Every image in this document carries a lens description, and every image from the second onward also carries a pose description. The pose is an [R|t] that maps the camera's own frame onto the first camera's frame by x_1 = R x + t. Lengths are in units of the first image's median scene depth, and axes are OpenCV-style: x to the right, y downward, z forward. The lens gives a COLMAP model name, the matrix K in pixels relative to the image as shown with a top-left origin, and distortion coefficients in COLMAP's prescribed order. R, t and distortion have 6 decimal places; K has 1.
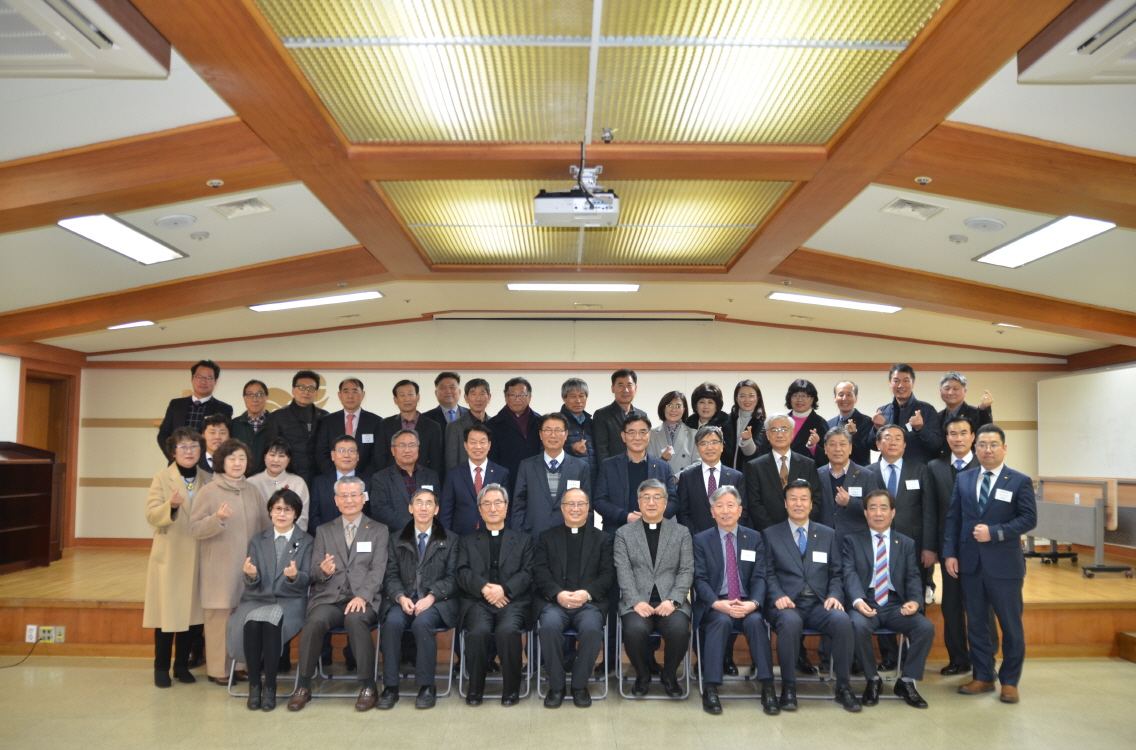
lens RADIAL K [[870.0, 0, 567.2], [0, 870.0, 385.9], [0, 0, 1]] dist [-0.102951, 0.075800]
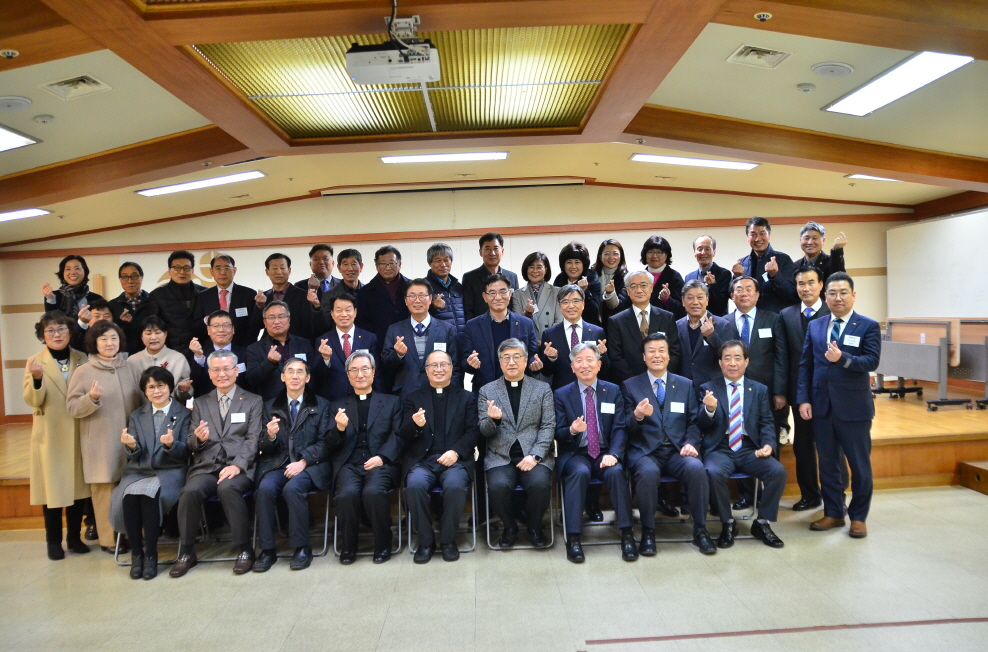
lens RADIAL K [[756.7, 0, 490.0], [0, 756.7, 328.4], [0, 0, 1]] dist [-0.102951, 0.075800]
pose [[0.998879, -0.046285, 0.009969, 0.063352], [0.045056, 0.993950, 0.100171, 0.003975], [-0.014545, -0.099610, 0.994920, 0.109338]]
